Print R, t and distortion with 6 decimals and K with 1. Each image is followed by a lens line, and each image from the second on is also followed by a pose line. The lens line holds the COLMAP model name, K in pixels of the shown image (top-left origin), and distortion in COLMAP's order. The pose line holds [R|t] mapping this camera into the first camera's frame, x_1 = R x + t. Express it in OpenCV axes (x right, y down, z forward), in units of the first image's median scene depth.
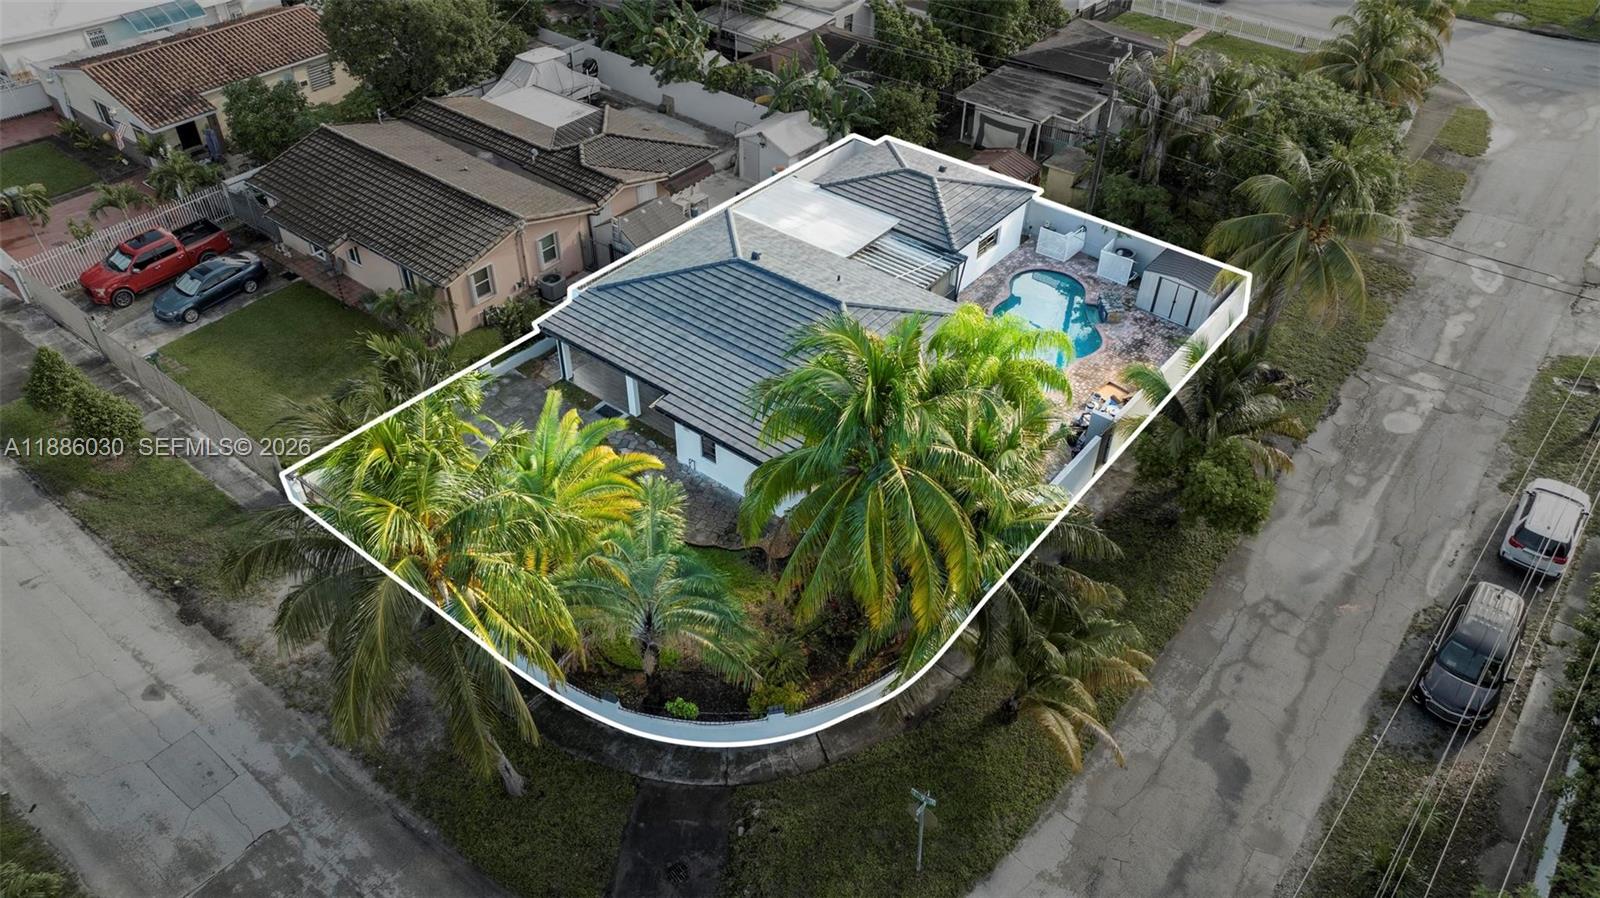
lens RADIAL K [[1129.1, 0, 805.7], [0, 1129.1, 445.8], [0, 0, 1]] dist [-0.030785, 0.030172]
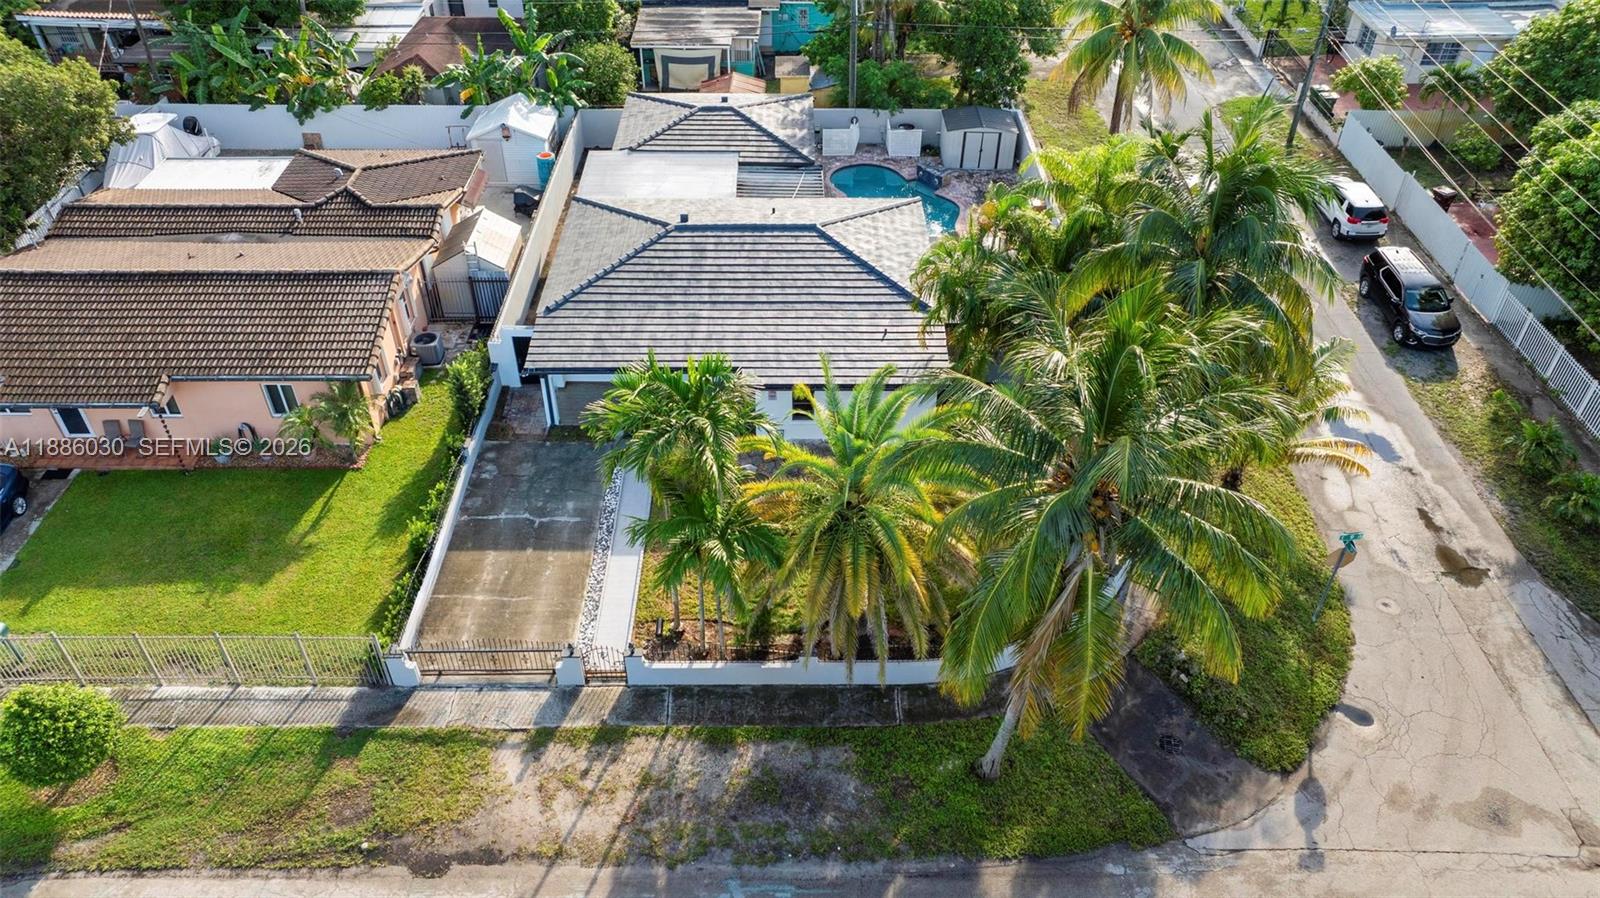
lens RADIAL K [[1129.1, 0, 805.7], [0, 1129.1, 445.8], [0, 0, 1]] dist [-0.030785, 0.030172]
pose [[0.779339, -0.404506, 0.478545, -0.442226], [0.404838, 0.907966, 0.108186, -0.055380], [-0.478265, 0.109419, 0.871373, 0.165427]]
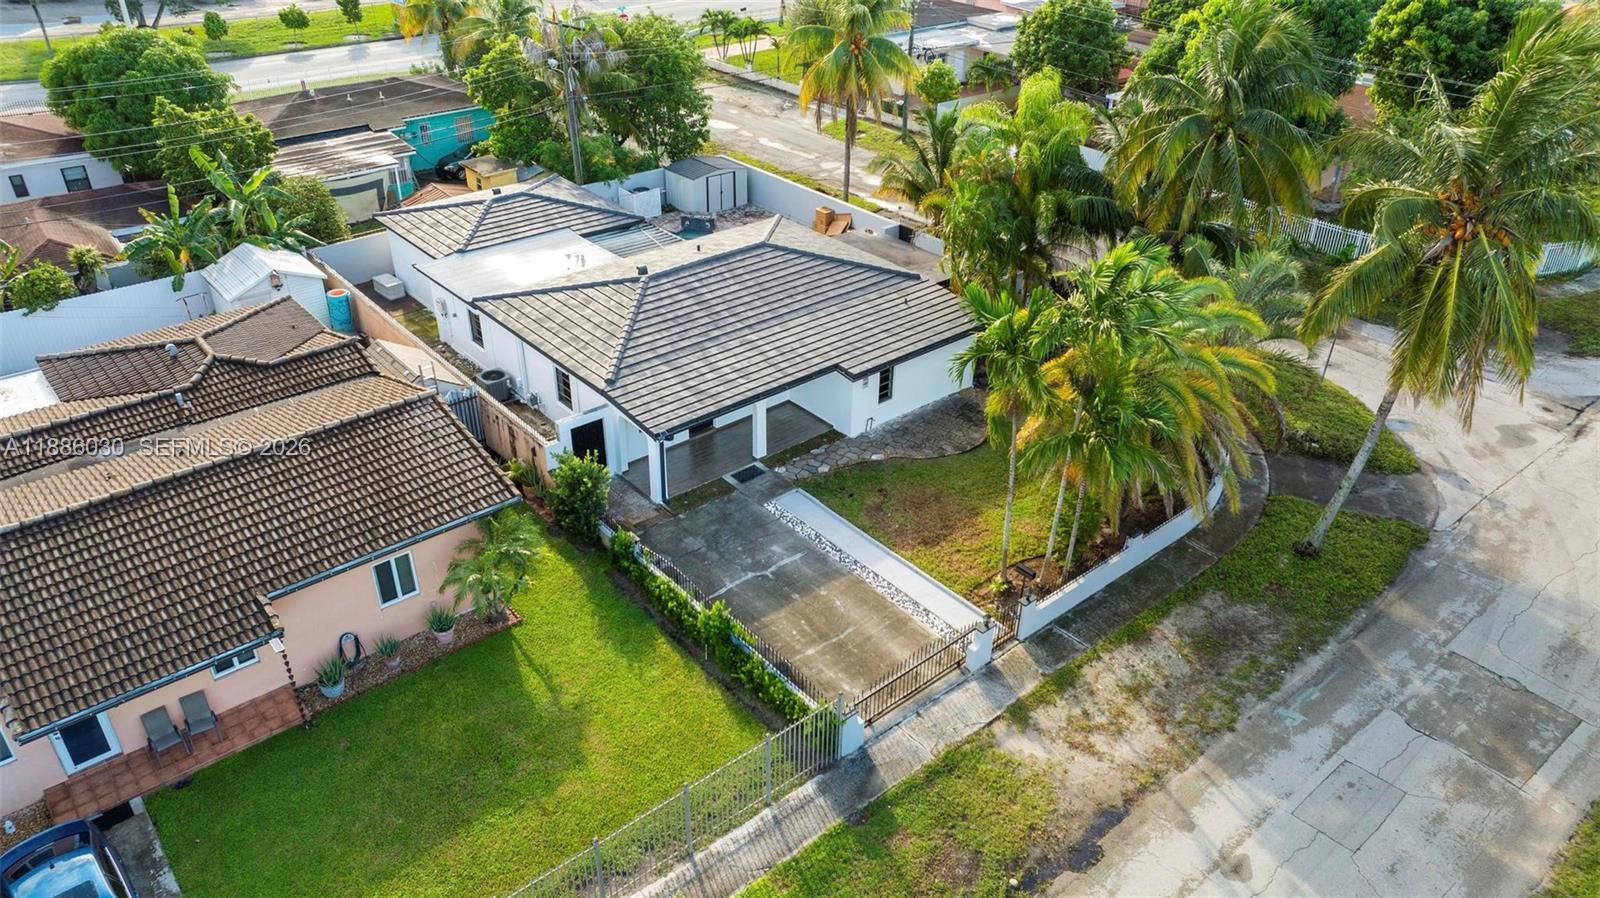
lens RADIAL K [[1129.1, 0, 805.7], [0, 1129.1, 445.8], [0, 0, 1]] dist [-0.030785, 0.030172]
pose [[0.197361, -0.517288, 0.832744, -0.740582], [0.622257, 0.722494, 0.301327, -0.233654], [-0.757525, 0.458710, 0.464478, 0.525978]]
